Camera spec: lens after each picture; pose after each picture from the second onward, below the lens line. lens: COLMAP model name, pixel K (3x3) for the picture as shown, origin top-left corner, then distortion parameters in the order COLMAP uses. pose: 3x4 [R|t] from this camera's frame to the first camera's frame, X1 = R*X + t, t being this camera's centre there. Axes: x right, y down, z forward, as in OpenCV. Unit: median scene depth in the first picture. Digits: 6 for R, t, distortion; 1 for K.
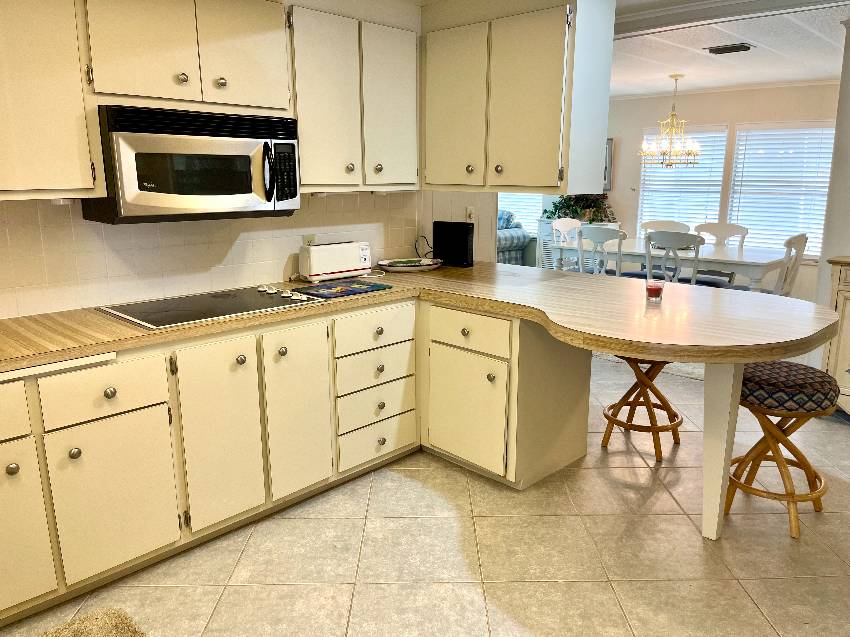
lens RADIAL K [[649.3, 0, 428.8], [0, 649.3, 315.0], [0, 0, 1]] dist [0.002851, 0.002738]
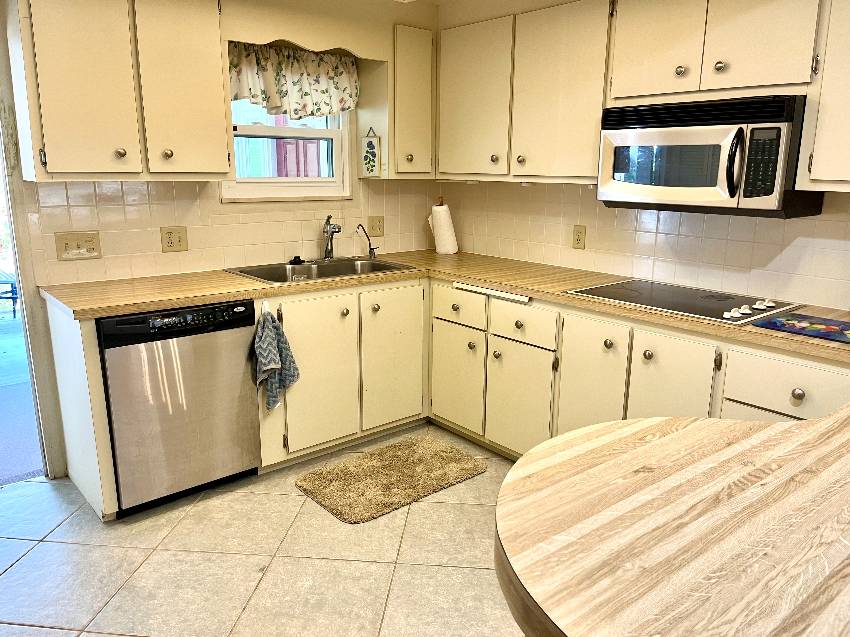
lens RADIAL K [[649.3, 0, 428.8], [0, 649.3, 315.0], [0, 0, 1]] dist [0.002851, 0.002738]
pose [[-0.114855, 0.221615, -0.968347, 0.705953], [-0.214718, 0.946216, 0.242017, -0.157322], [0.969899, 0.235718, -0.061093, 0.737260]]
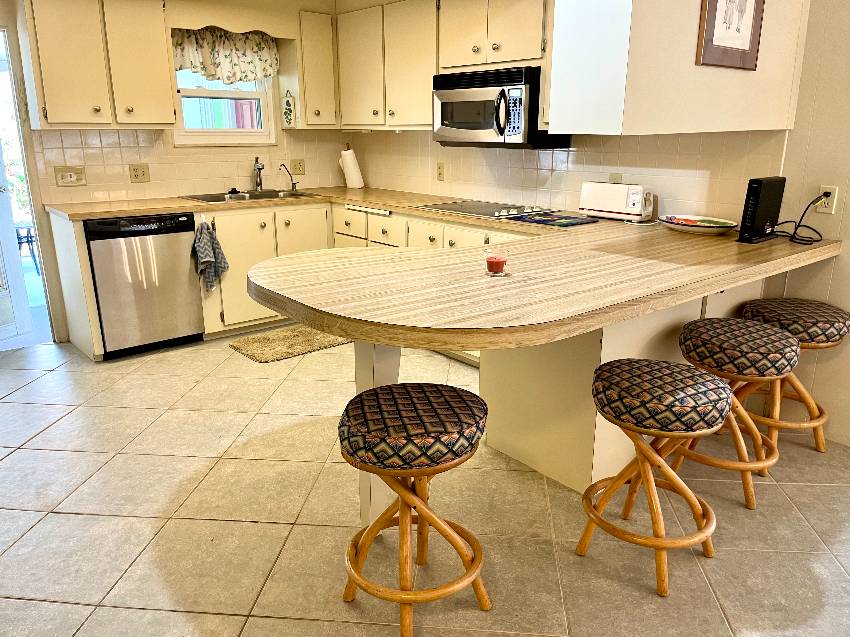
lens RADIAL K [[647.2, 0, 425.0], [0, 647.2, 318.5], [0, 0, 1]] dist [0.002023, -0.006725]
pose [[-0.115832, 0.281326, -0.952596, 1.168965], [-0.207632, 0.931005, 0.300197, -0.201453], [0.971325, 0.232562, -0.049428, 1.056078]]
